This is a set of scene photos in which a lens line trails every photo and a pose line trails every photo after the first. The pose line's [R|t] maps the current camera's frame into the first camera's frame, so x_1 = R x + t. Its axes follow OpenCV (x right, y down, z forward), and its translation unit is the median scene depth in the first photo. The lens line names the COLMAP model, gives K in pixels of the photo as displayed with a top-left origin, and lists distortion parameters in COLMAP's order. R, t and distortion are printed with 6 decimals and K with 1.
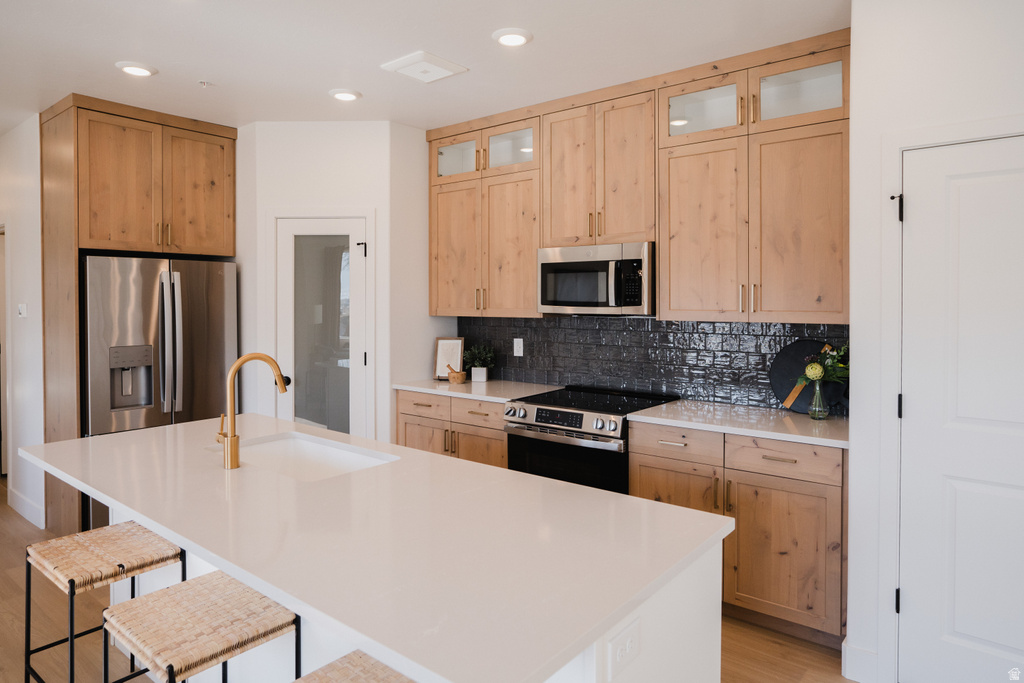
lens RADIAL K [[595.8, 0, 570.2], [0, 595.8, 298.0], [0, 0, 1]] dist [-0.009709, -0.001495]
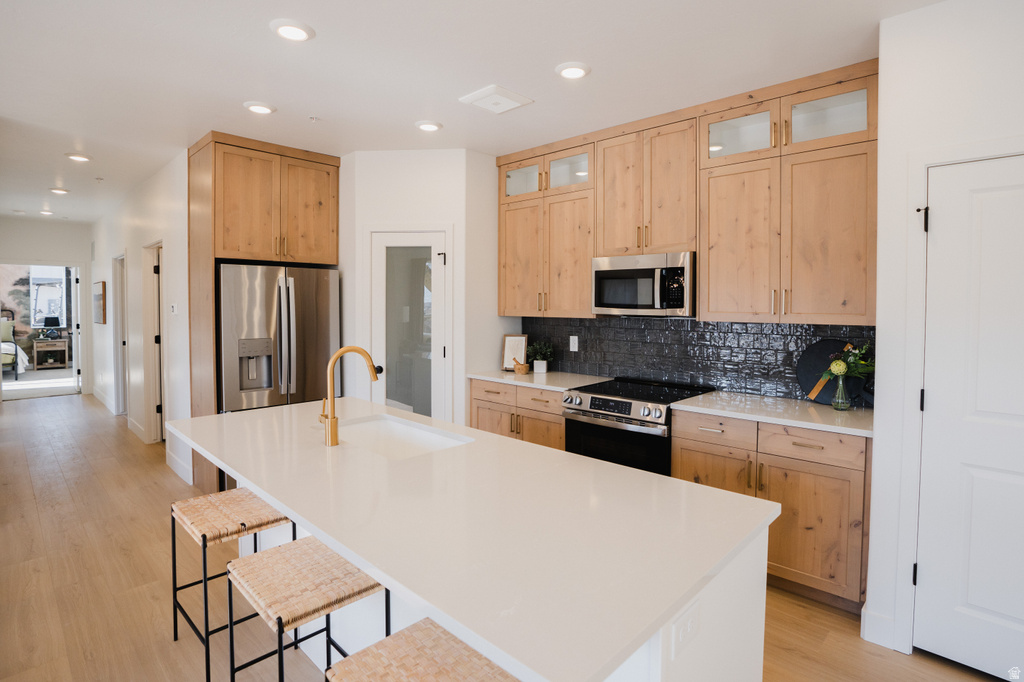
lens RADIAL K [[507.9, 0, 583.9], [0, 507.9, 306.1], [0, 0, 1]] dist [-0.026319, -0.012256]
pose [[0.998002, 0.005951, -0.062905, -0.008463], [-0.005424, 0.999949, 0.008547, 0.001997], [0.062953, -0.008188, 0.997983, 0.023011]]
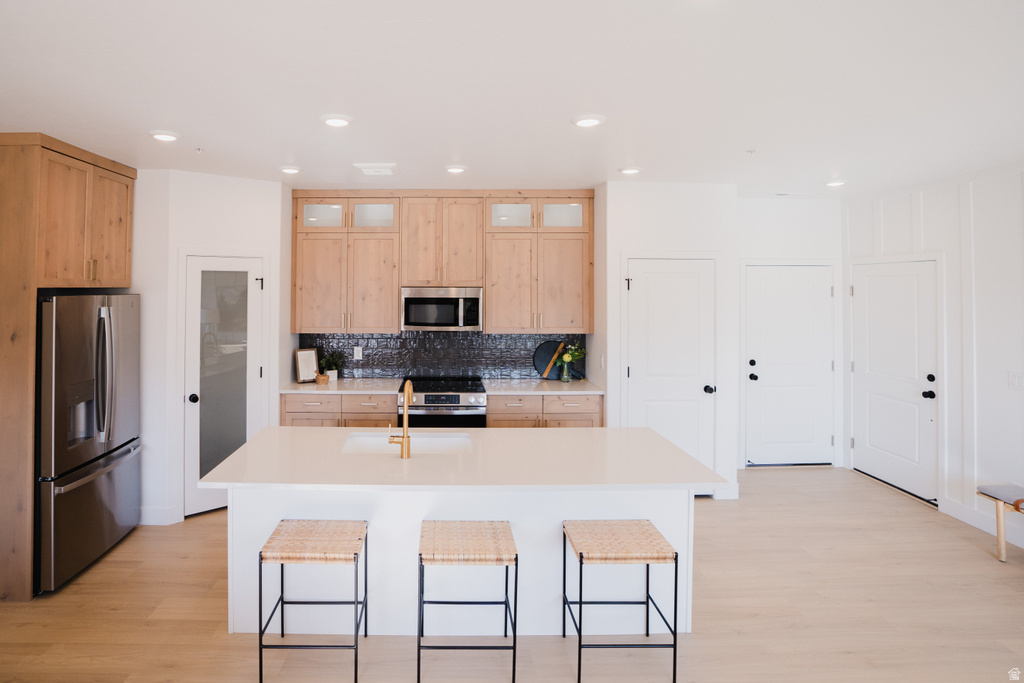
lens RADIAL K [[479.3, 0, 447.1], [0, 479.3, 275.0], [0, 0, 1]] dist [-0.038226, 0.022224]
pose [[0.805481, 0.023205, 0.592167, -0.733897], [-0.008450, 0.999581, -0.027676, -0.088870], [-0.592561, 0.017289, 0.805340, -0.034912]]
